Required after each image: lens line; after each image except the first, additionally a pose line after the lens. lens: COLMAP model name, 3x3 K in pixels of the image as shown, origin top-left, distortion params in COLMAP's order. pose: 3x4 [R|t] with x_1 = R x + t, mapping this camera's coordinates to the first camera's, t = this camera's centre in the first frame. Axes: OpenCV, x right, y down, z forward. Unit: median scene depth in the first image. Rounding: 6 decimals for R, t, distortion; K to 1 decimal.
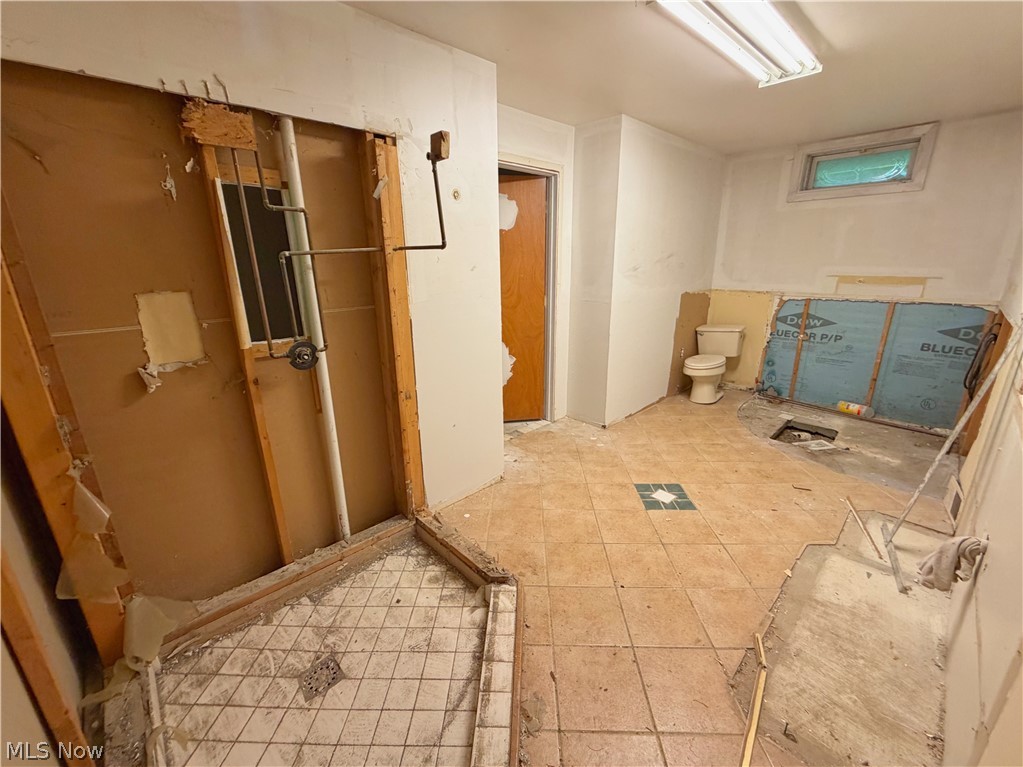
lens RADIAL K [[416.9, 0, 511.5], [0, 416.9, 383.5], [0, 0, 1]] dist [-0.000879, 0.000201]
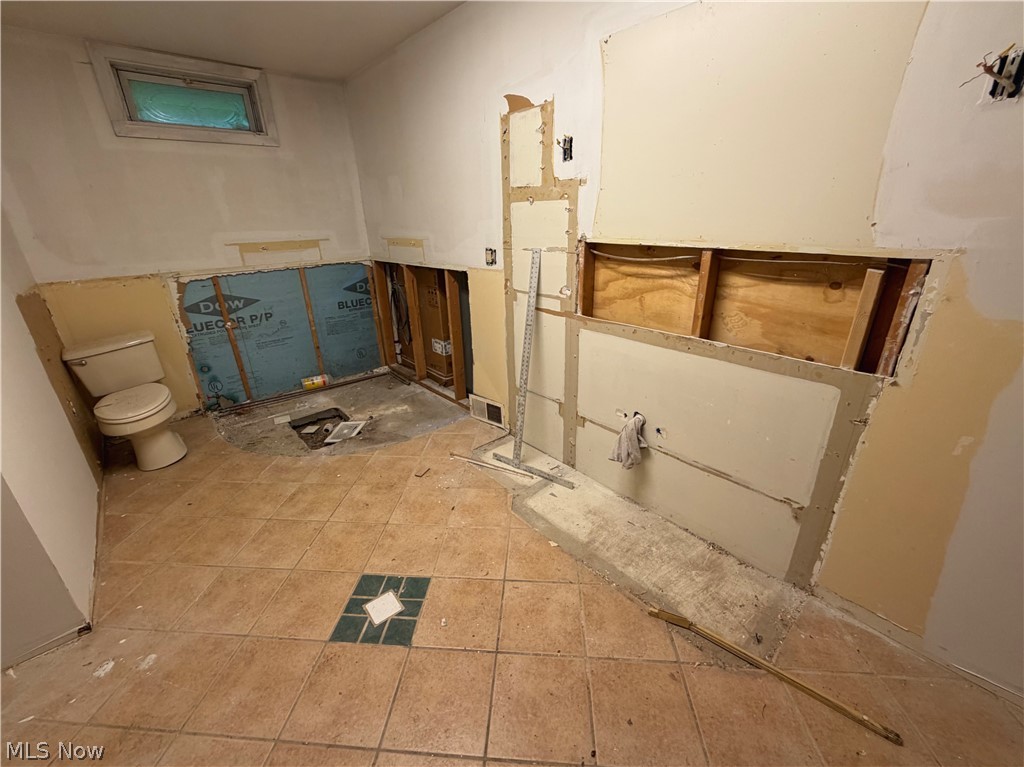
lens RADIAL K [[417.3, 0, 512.0], [0, 417.3, 383.5], [0, 0, 1]] dist [-0.000879, 0.000201]
pose [[0.050388, -0.362942, 0.930448, -0.058118], [0.309464, 0.891453, 0.330973, -0.122753], [-0.949575, 0.271263, 0.157236, 0.449169]]
